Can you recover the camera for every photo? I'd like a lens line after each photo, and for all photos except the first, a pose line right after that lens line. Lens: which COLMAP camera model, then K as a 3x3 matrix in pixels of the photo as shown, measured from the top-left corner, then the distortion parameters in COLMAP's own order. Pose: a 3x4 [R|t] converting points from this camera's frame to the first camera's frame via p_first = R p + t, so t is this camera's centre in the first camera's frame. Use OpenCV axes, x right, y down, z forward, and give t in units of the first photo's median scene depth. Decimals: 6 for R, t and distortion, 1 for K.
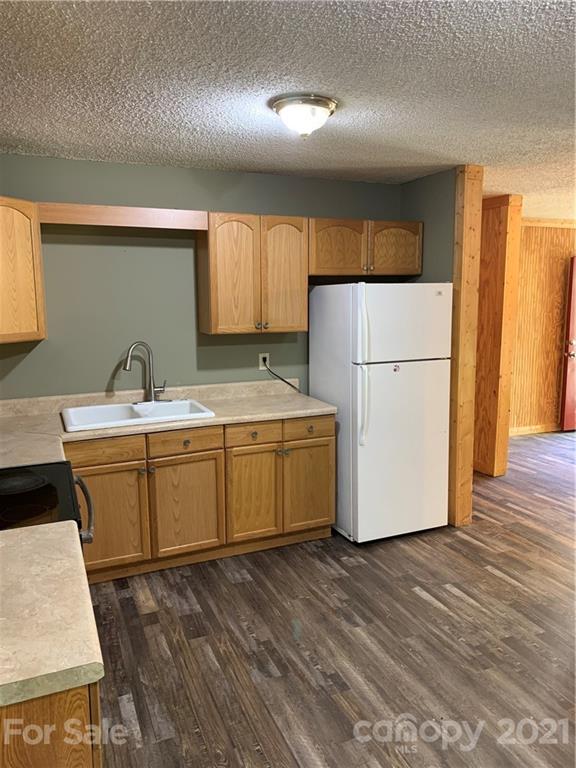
lens RADIAL K [[574.9, 0, 291.7], [0, 574.9, 382.5], [0, 0, 1]] dist [0.014692, 0.007796]
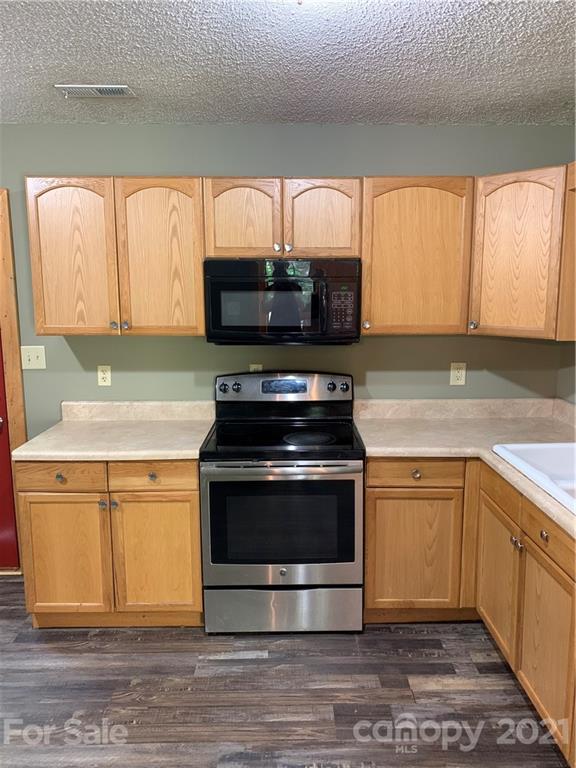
lens RADIAL K [[574.9, 0, 292.4], [0, 574.9, 383.8], [0, 0, 1]] dist [0.014692, 0.007796]
pose [[-0.383832, 0.156963, -0.909965, 0.544485], [-0.127487, 0.967002, 0.220576, -0.179343], [0.914560, 0.200673, -0.351155, 1.192413]]
